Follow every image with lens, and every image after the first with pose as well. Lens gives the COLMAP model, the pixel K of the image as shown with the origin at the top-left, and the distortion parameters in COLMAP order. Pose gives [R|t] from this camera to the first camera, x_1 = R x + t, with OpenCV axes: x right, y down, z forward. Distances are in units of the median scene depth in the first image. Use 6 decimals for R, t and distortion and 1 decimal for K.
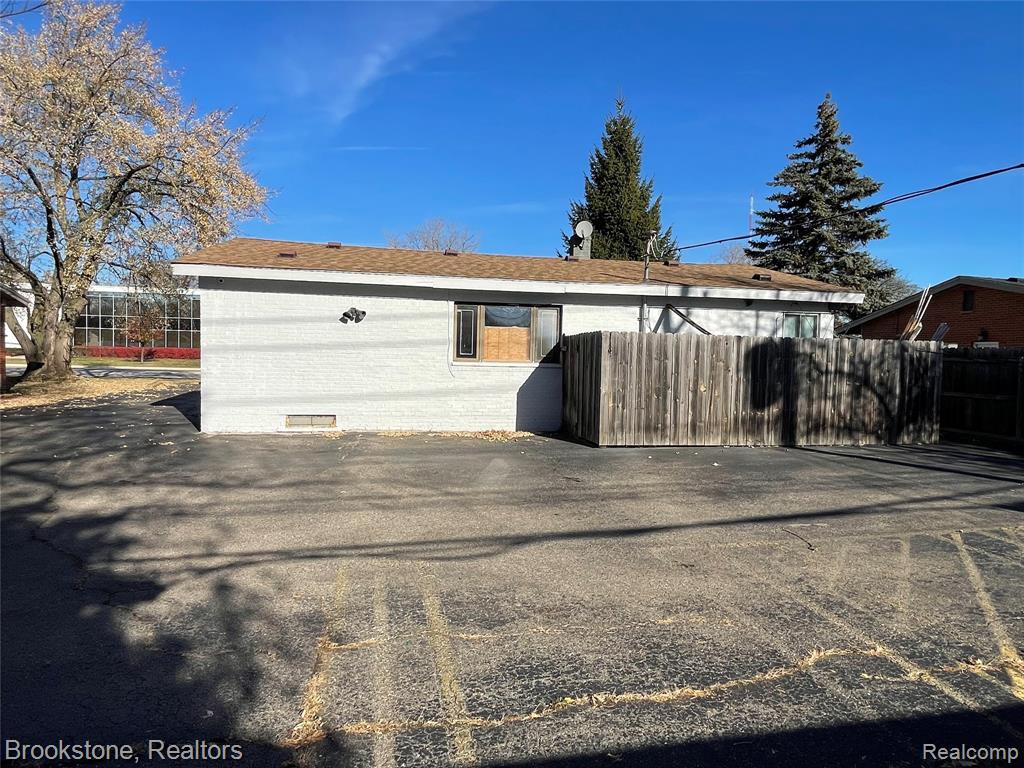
lens RADIAL K [[633.2, 0, 505.5], [0, 633.2, 388.9], [0, 0, 1]] dist [-0.004721, -0.007536]
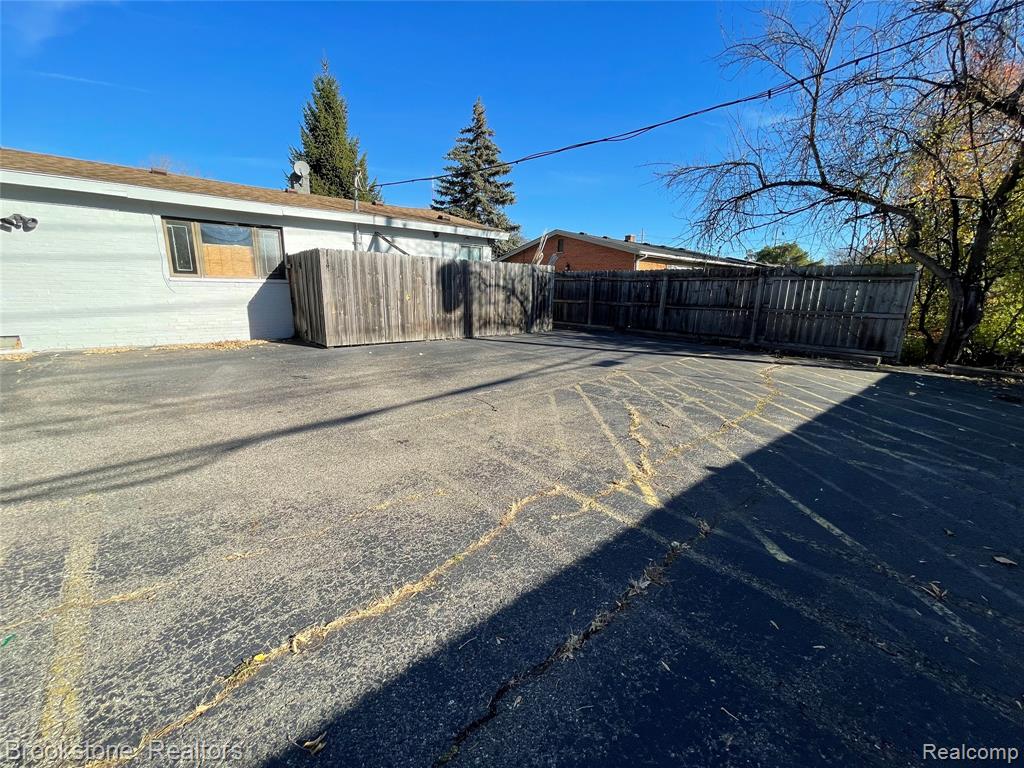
lens RADIAL K [[414.7, 0, 506.2], [0, 414.7, 385.8], [0, 0, 1]] dist [0.002317, 0.000321]
pose [[0.864390, -0.119978, 0.488298, 0.056476], [0.028204, 0.981156, 0.191148, 0.024514], [-0.502030, -0.151455, 0.851486, 0.166711]]
